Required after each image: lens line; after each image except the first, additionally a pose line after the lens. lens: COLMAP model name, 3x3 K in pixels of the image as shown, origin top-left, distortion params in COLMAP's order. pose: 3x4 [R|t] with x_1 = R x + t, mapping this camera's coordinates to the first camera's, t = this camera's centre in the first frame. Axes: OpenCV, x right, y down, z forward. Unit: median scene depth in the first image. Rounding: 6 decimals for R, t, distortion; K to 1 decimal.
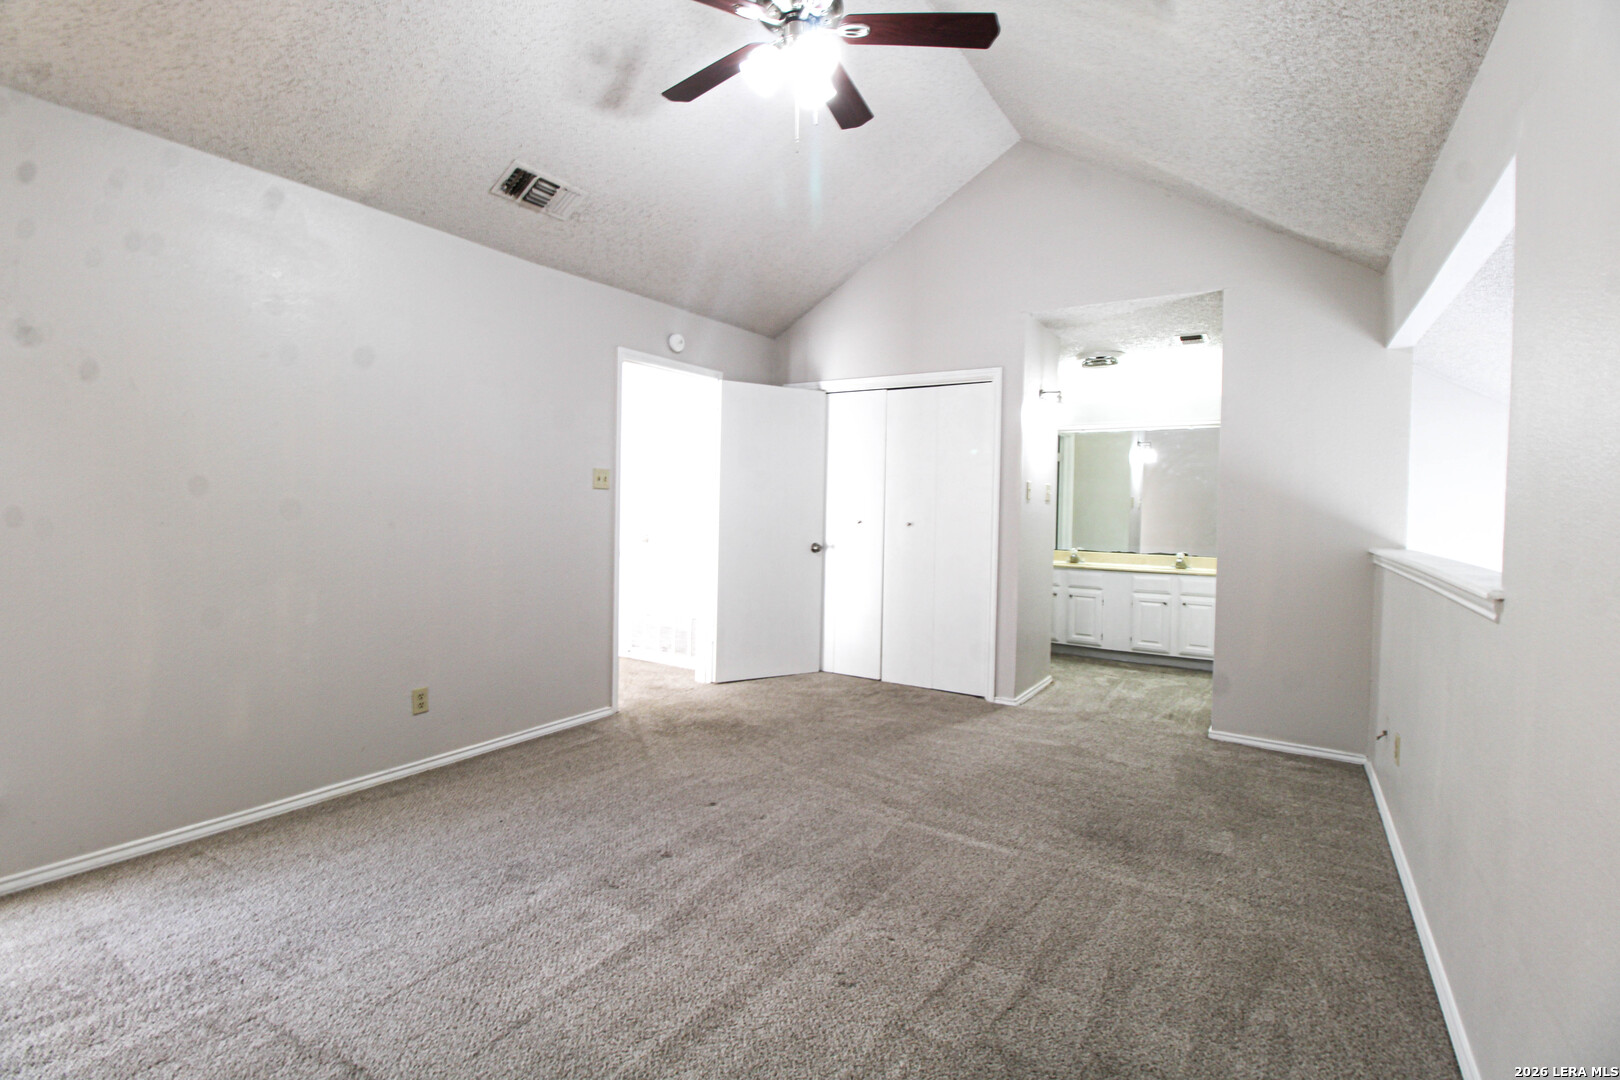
lens RADIAL K [[747.8, 0, 814.8], [0, 747.8, 521.6], [0, 0, 1]] dist [0.001036, -0.013714]
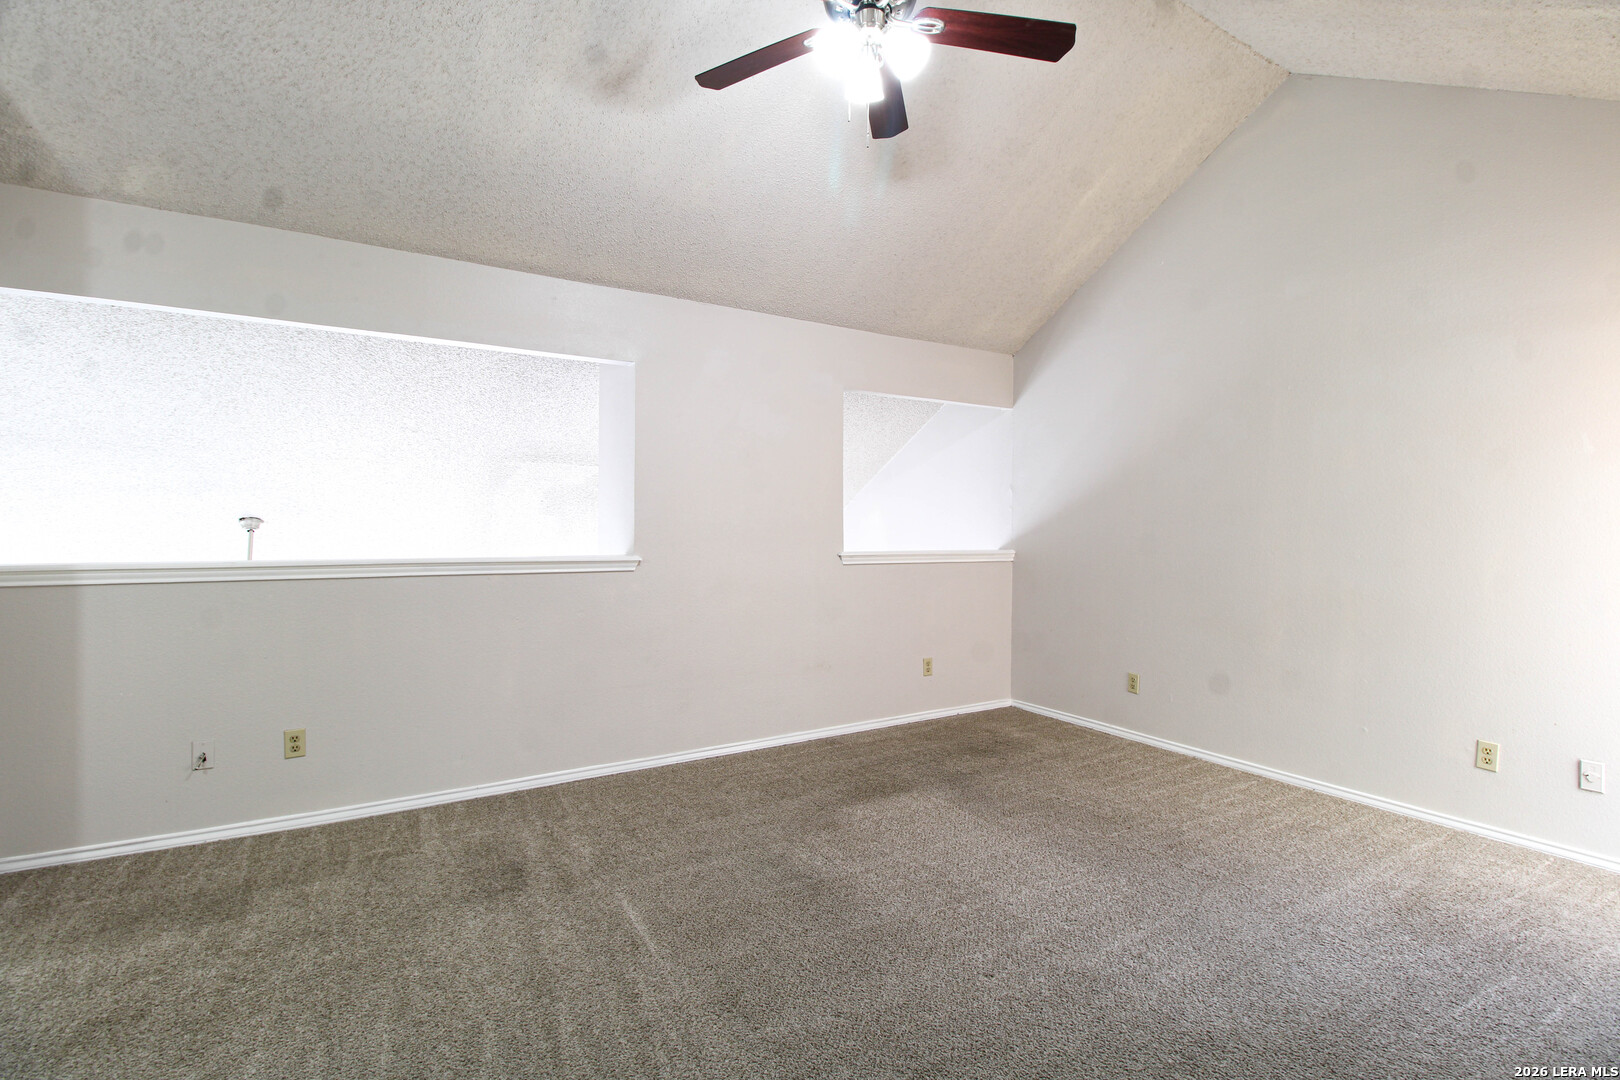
lens RADIAL K [[745.4, 0, 813.5], [0, 745.4, 520.6], [0, 0, 1]] dist [-0.000433, -0.013464]
pose [[-0.899899, -0.024204, 0.435426, -0.242455], [-0.017575, 0.999660, 0.019246, -0.032320], [-0.435744, 0.009667, -0.900019, 1.195717]]
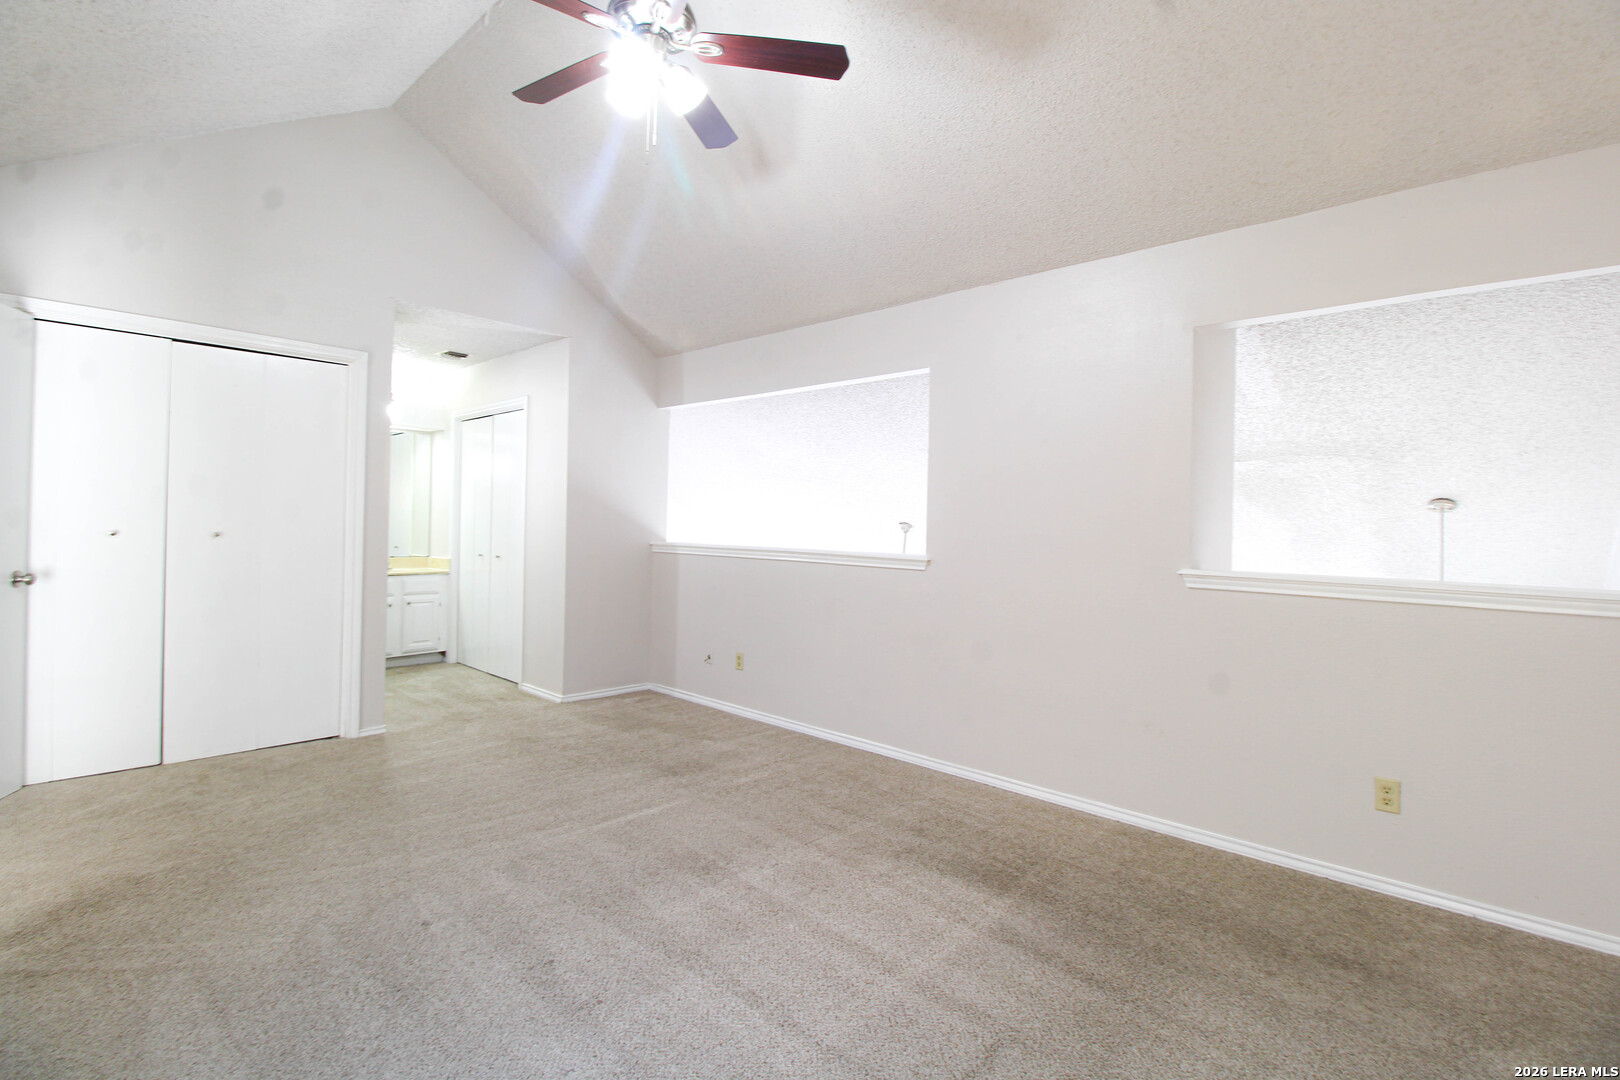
lens RADIAL K [[747.8, 0, 814.8], [0, 747.8, 521.6], [0, 0, 1]] dist [0.001036, -0.013714]
pose [[0.181895, -0.013396, 0.983227, -0.619747], [0.001143, 0.999909, 0.013412, -0.023329], [-0.983317, -0.001316, 0.181894, 0.386389]]
